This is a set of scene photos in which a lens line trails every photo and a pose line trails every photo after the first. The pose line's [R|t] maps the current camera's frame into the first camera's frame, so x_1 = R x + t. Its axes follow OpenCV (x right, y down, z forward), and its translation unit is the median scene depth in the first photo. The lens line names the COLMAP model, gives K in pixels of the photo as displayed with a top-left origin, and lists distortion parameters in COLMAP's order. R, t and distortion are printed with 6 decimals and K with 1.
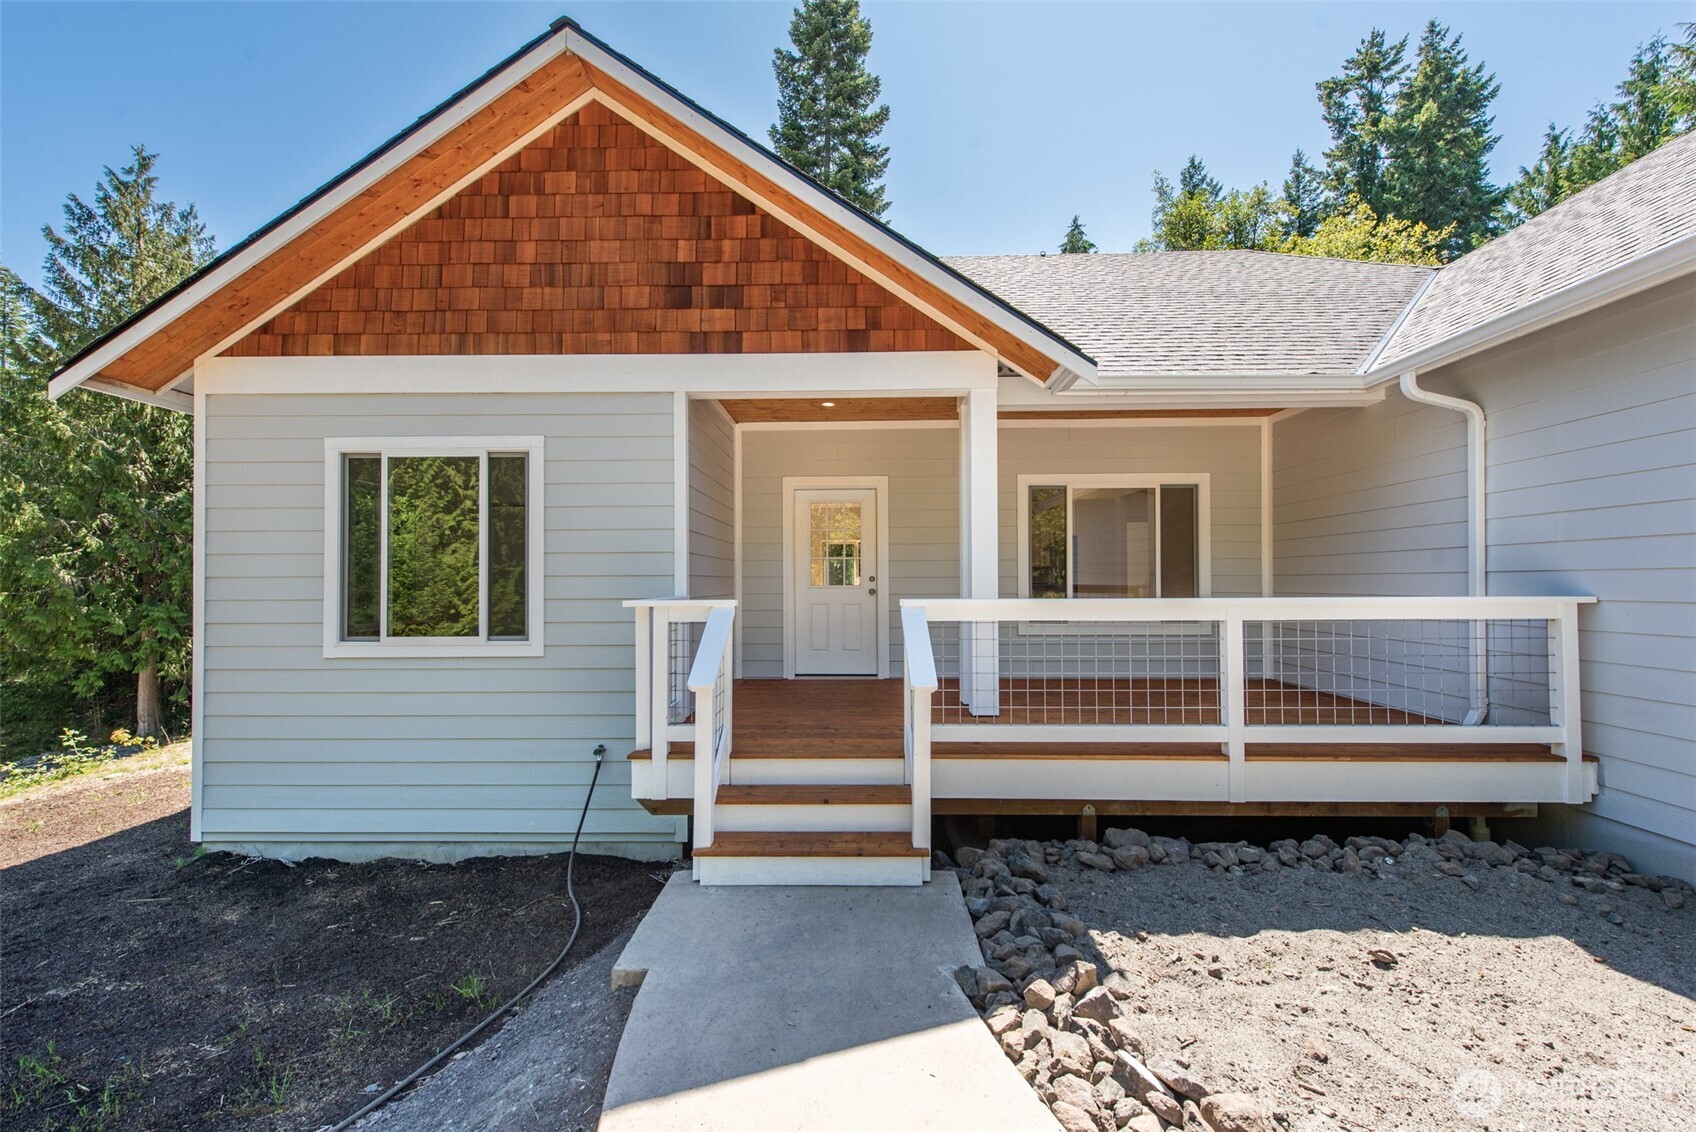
lens RADIAL K [[671.6, 0, 851.9], [0, 671.6, 569.9], [0, 0, 1]] dist [0.005645, -0.001765]
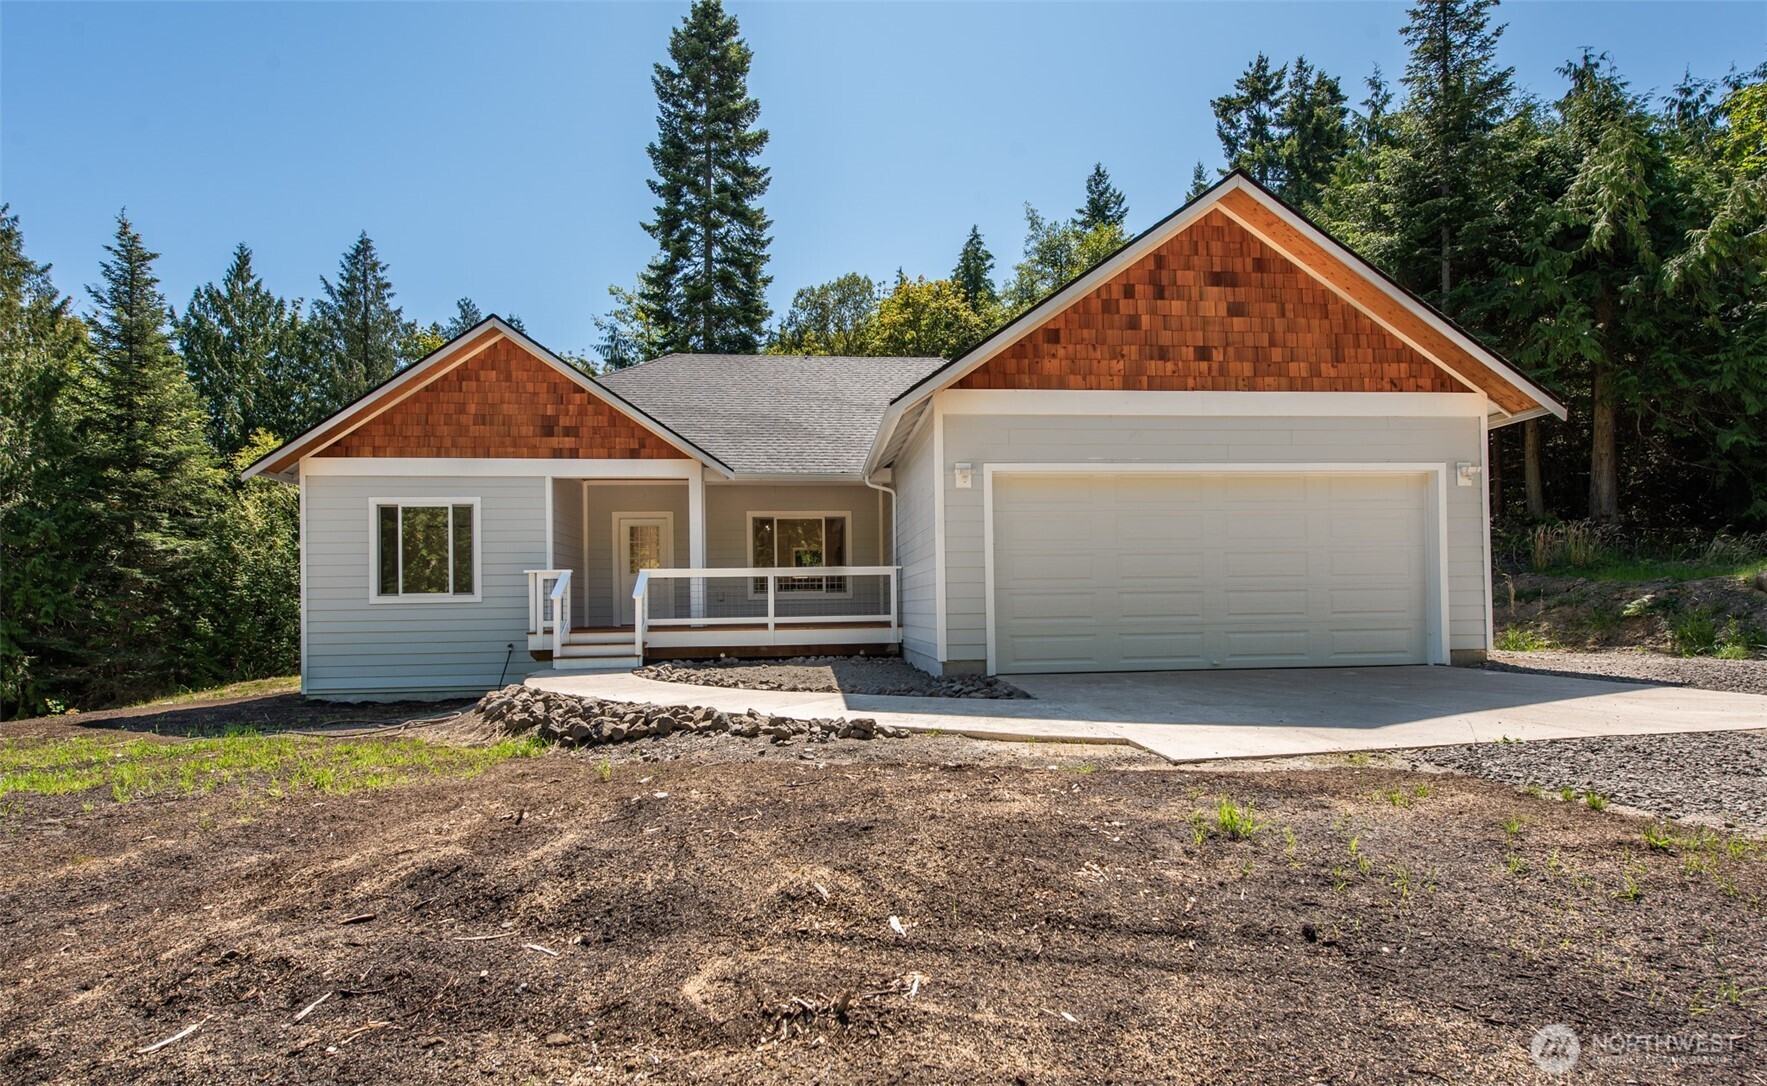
lens RADIAL K [[842.1, 0, 889.2], [0, 842.1, 589.1], [0, 0, 1]] dist [0.013816, -0.001405]
pose [[0.993347, -0.008466, 0.114844, 0.497332], [0.009136, 0.999944, -0.005310, 0.112435], [-0.114793, 0.006324, 0.993369, -1.745591]]
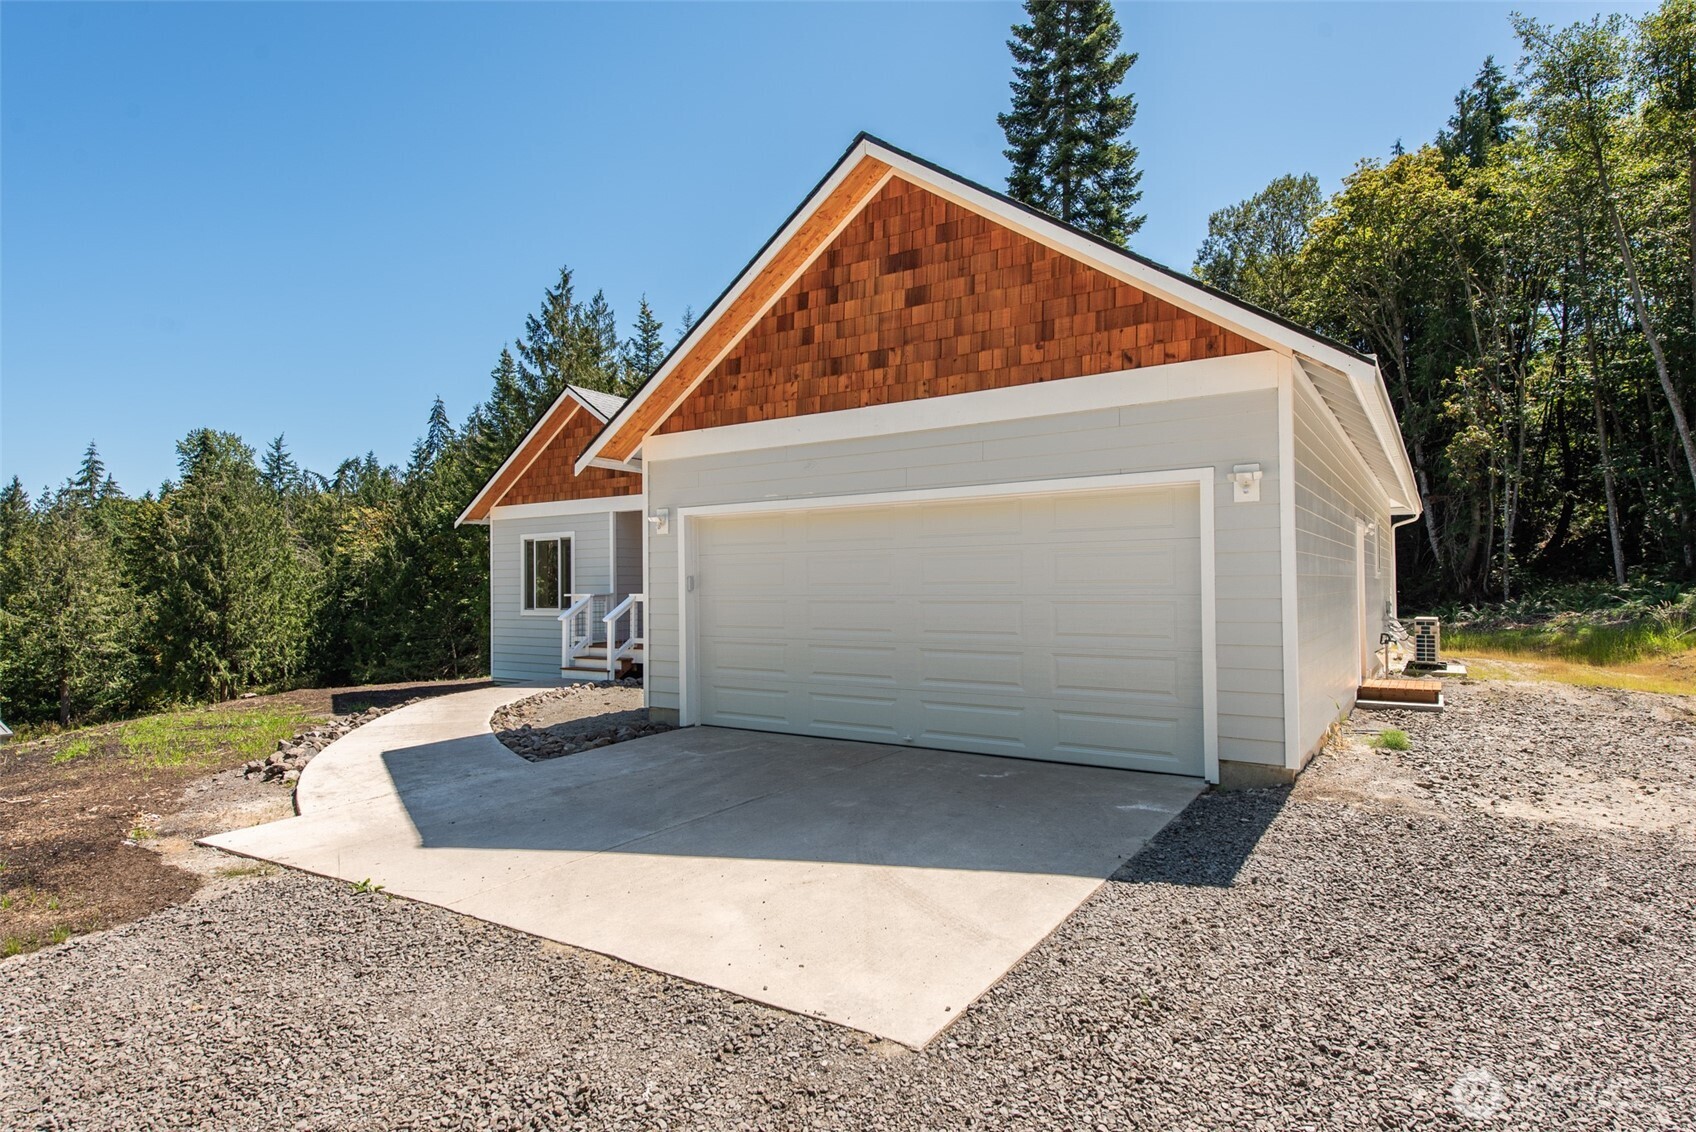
lens RADIAL K [[910.3, 0, 844.2], [0, 910.3, 566.3], [0, 0, 1]] dist [0.017019, -0.000189]
pose [[0.839931, -0.013789, -0.542518, 2.304165], [0.014819, 0.999887, -0.002471, -0.039042], [0.542491, -0.005964, 0.840041, -1.381772]]
